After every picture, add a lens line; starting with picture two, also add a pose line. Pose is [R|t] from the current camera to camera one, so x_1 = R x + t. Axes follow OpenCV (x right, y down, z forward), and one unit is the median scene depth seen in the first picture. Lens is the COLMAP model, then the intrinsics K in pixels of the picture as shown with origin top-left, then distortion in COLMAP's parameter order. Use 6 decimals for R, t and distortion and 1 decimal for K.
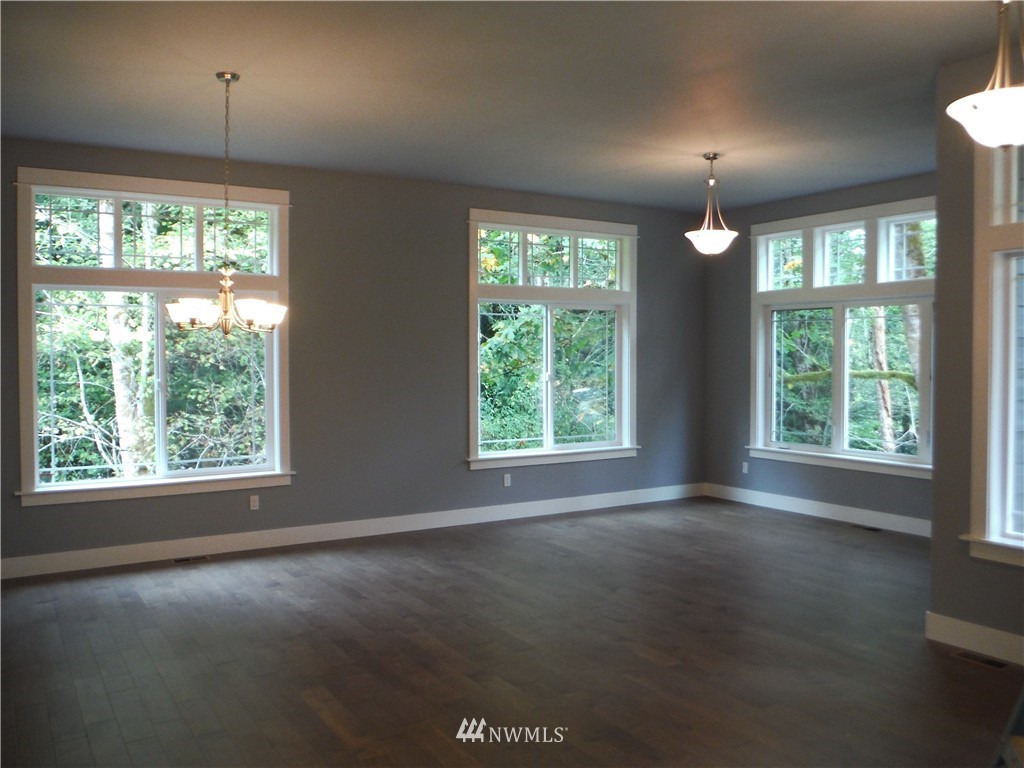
lens RADIAL K [[872.2, 0, 517.7], [0, 872.2, 383.2], [0, 0, 1]] dist [-0.079280, 0.062500]
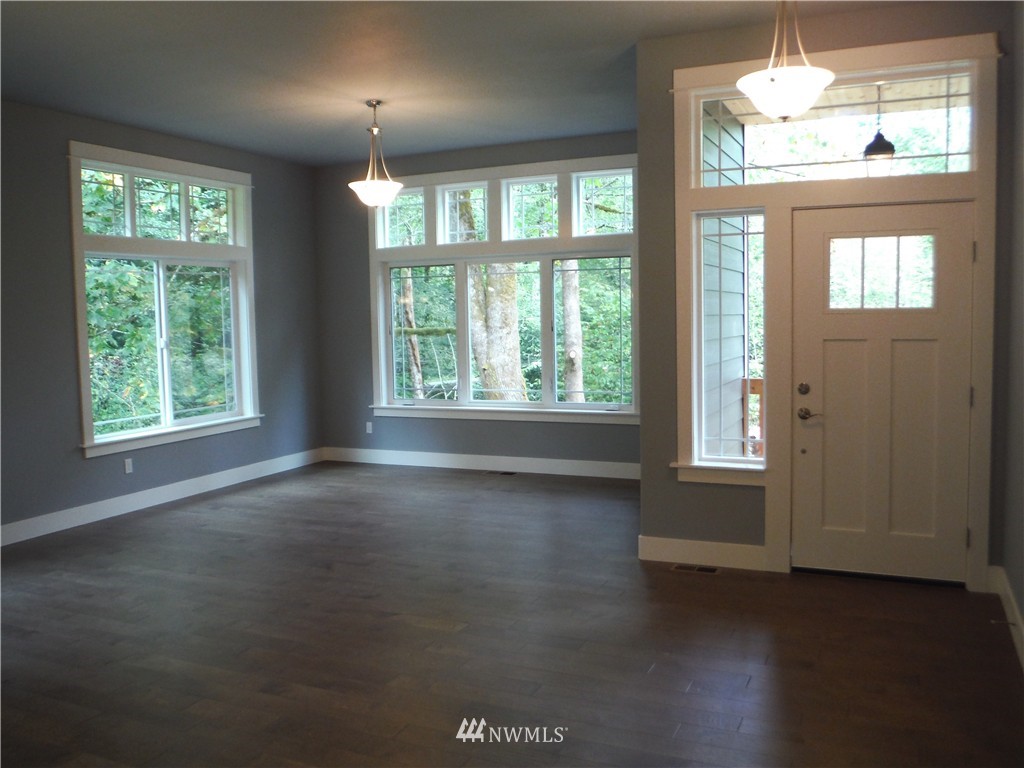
lens RADIAL K [[872.2, 0, 510.9], [0, 872.2, 387.4], [0, 0, 1]] dist [-0.079280, 0.062500]
pose [[0.835182, -0.066173, 0.545978, -0.152865], [0.041775, 0.997500, 0.056994, 0.002007], [-0.548384, -0.024792, 0.835859, 0.089314]]
